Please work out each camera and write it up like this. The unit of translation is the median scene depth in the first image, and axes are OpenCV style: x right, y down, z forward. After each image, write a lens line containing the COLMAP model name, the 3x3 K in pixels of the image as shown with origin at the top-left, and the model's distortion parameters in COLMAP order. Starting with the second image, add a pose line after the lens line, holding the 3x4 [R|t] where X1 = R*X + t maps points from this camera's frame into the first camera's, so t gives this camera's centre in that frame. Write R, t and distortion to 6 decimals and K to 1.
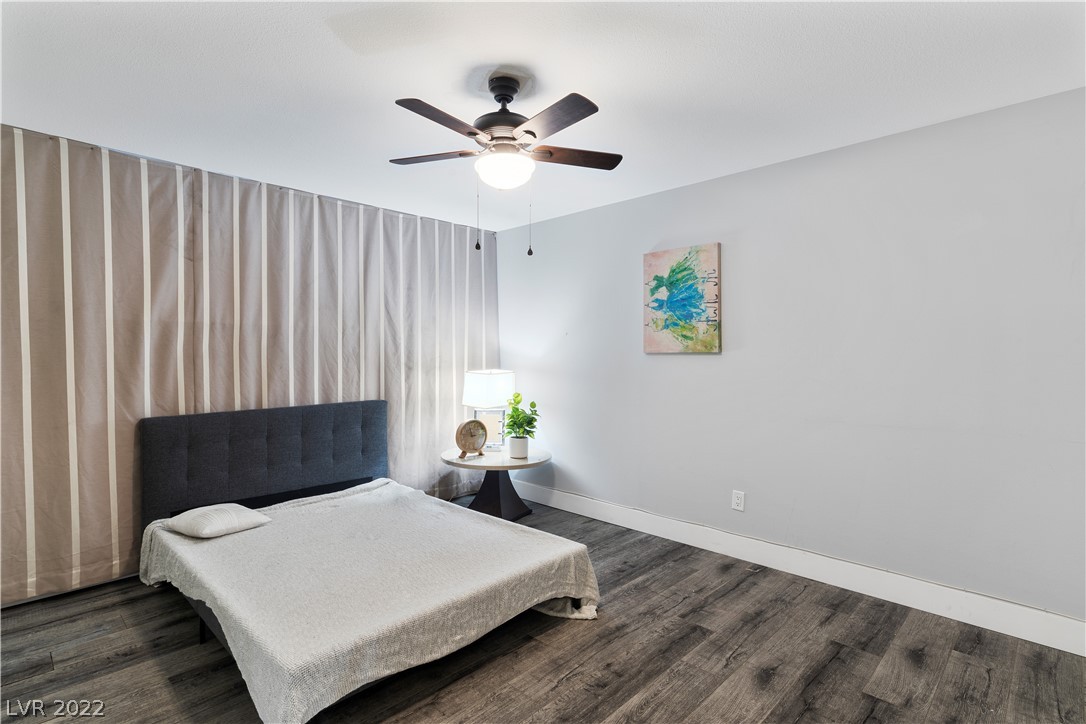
lens RADIAL K [[529.0, 0, 541.7], [0, 529.0, 357.9], [0, 0, 1]] dist [0.005969, 0.000234]
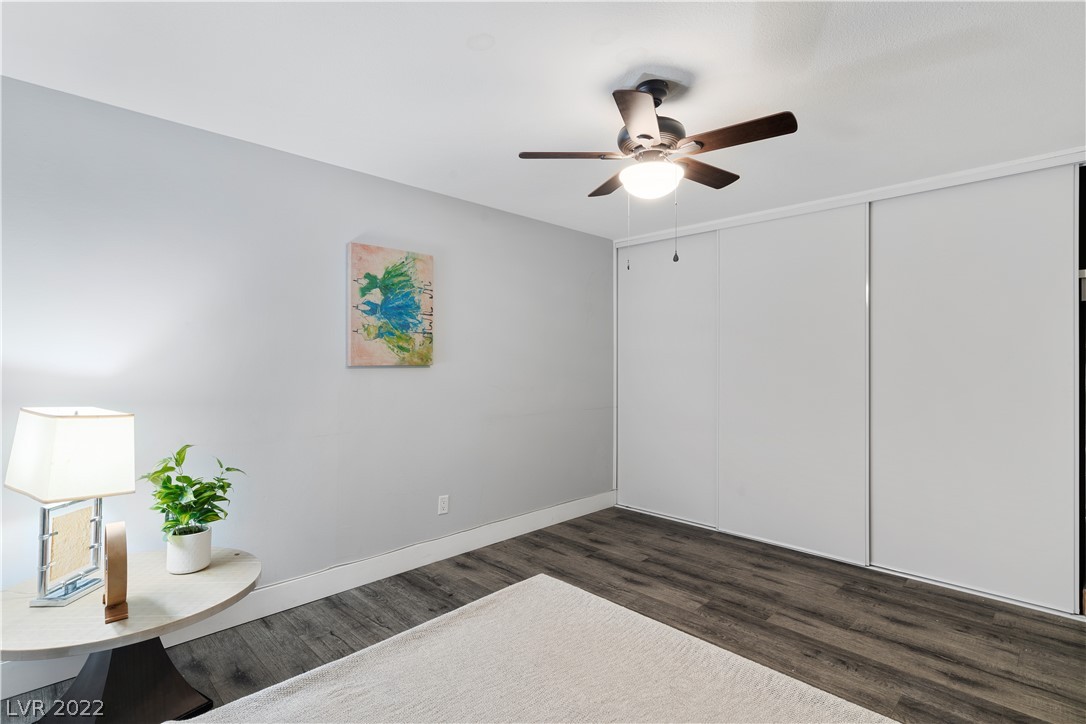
lens RADIAL K [[529.0, 0, 541.6], [0, 529.0, 363.9], [0, 0, 1]] dist [0.005969, 0.000234]
pose [[0.005183, -0.008773, 0.999948, -0.647688], [0.002339, 0.999959, 0.008761, -0.019839], [-0.999984, 0.002294, 0.005204, 0.754571]]
